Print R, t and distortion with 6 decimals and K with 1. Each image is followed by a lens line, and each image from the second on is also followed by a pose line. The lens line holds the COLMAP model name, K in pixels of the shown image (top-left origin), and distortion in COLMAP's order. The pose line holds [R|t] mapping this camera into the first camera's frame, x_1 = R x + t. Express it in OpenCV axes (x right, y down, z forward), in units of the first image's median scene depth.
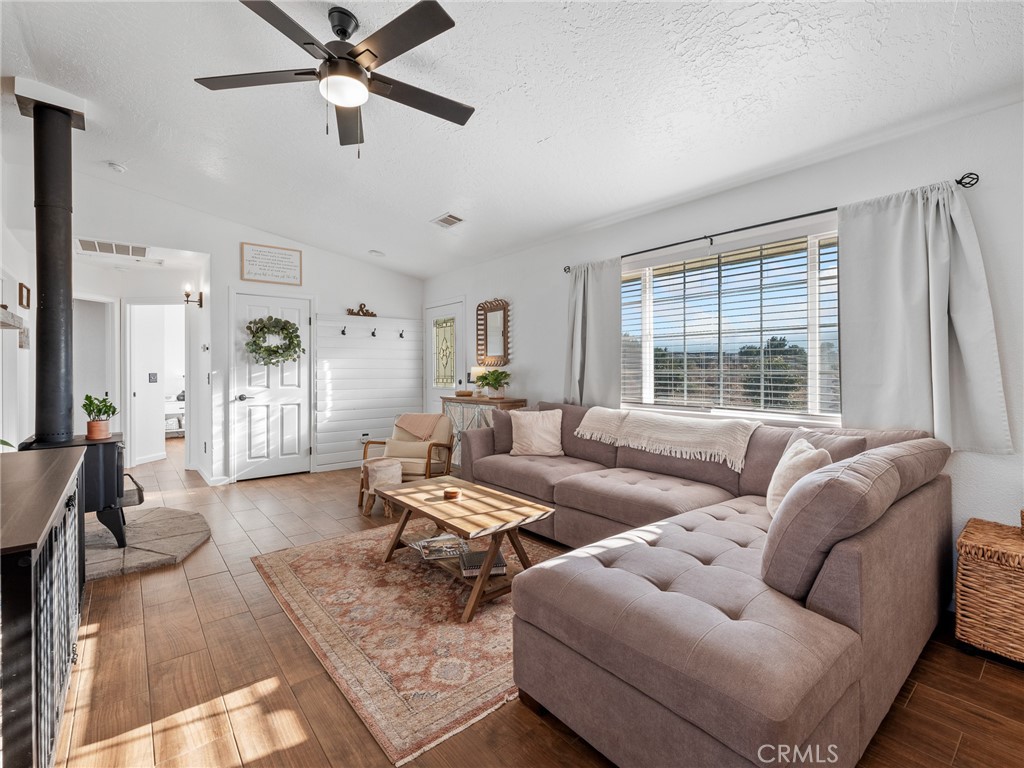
lens RADIAL K [[471.7, 0, 506.0], [0, 471.7, 370.0], [0, 0, 1]] dist [0.003045, -0.000205]
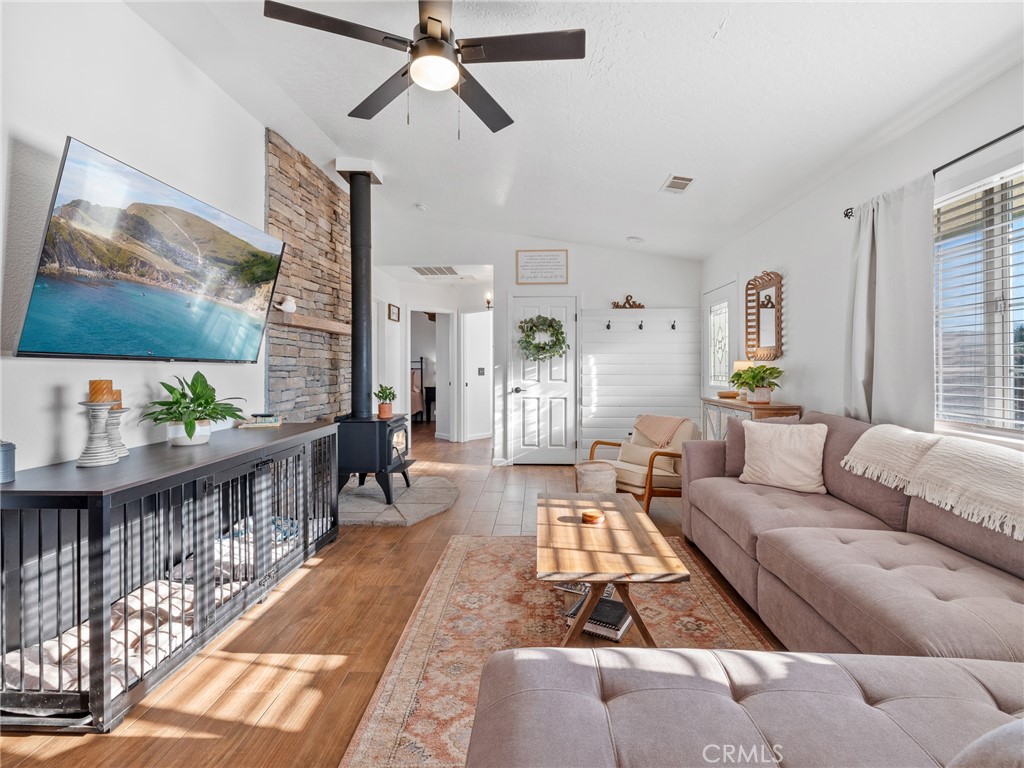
lens RADIAL K [[471.7, 0, 524.0], [0, 471.7, 366.1], [0, 0, 1]] dist [0.003045, -0.000205]
pose [[0.757280, 0.002173, -0.653087, 0.181916], [-0.001800, 0.999998, 0.001241, 0.000788], [0.653088, 0.000236, 0.757282, 0.169677]]
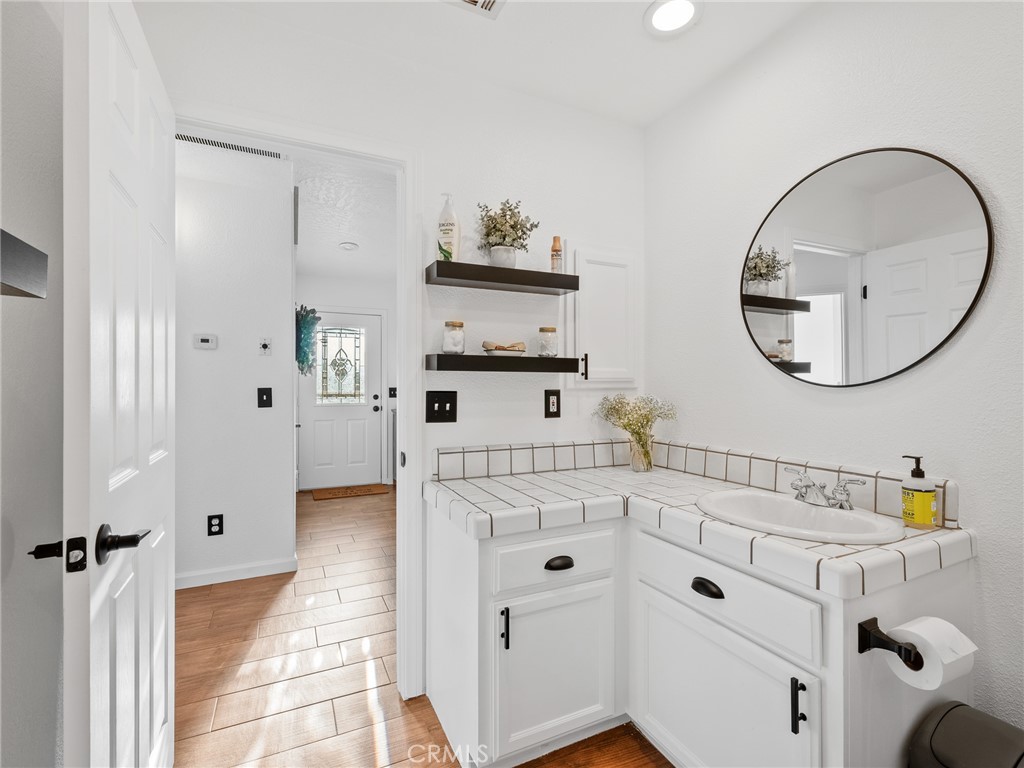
lens RADIAL K [[471.7, 0, 515.9], [0, 471.7, 382.7], [0, 0, 1]] dist [0.003045, -0.000205]
pose [[0.230200, 0.004403, 0.973133, -1.114576], [-0.003582, 0.999987, -0.003677, -0.001171], [-0.973137, -0.002639, 0.230213, 0.558966]]
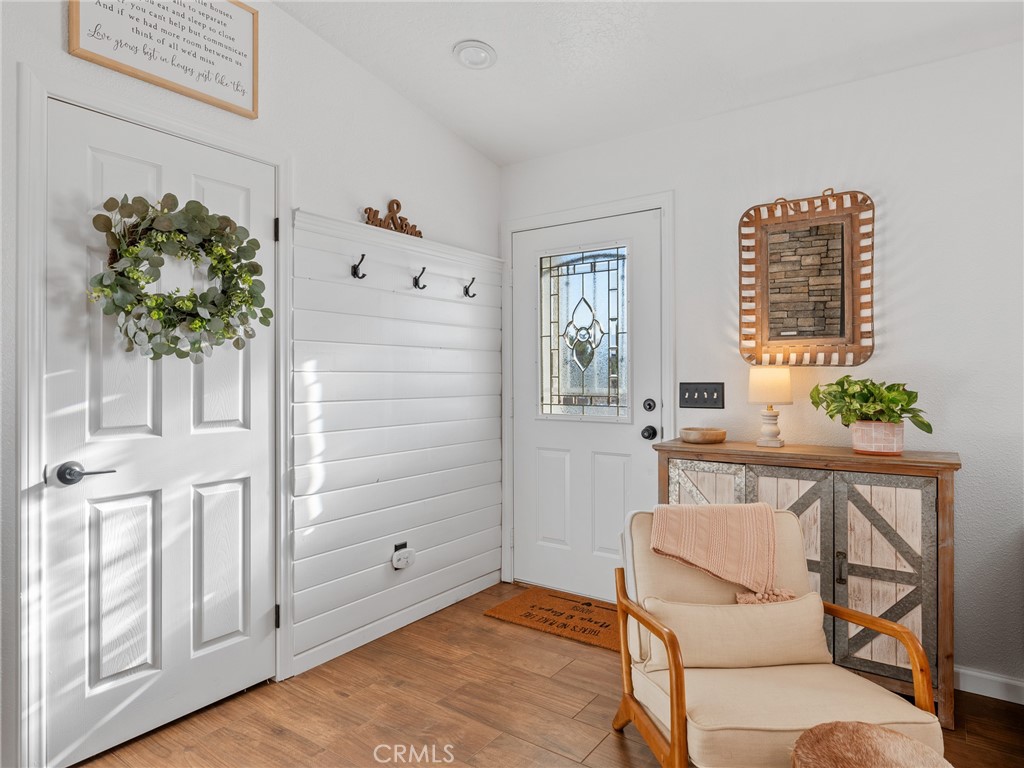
lens RADIAL K [[628.7, 0, 511.3], [0, 628.7, 373.9], [0, 0, 1]] dist [-0.007588, -0.000760]
pose [[0.958448, 0.000823, 0.285266, -0.418943], [0.000294, 0.999992, -0.003872, 0.001198], [-0.285267, 0.003795, 0.958441, 0.577470]]
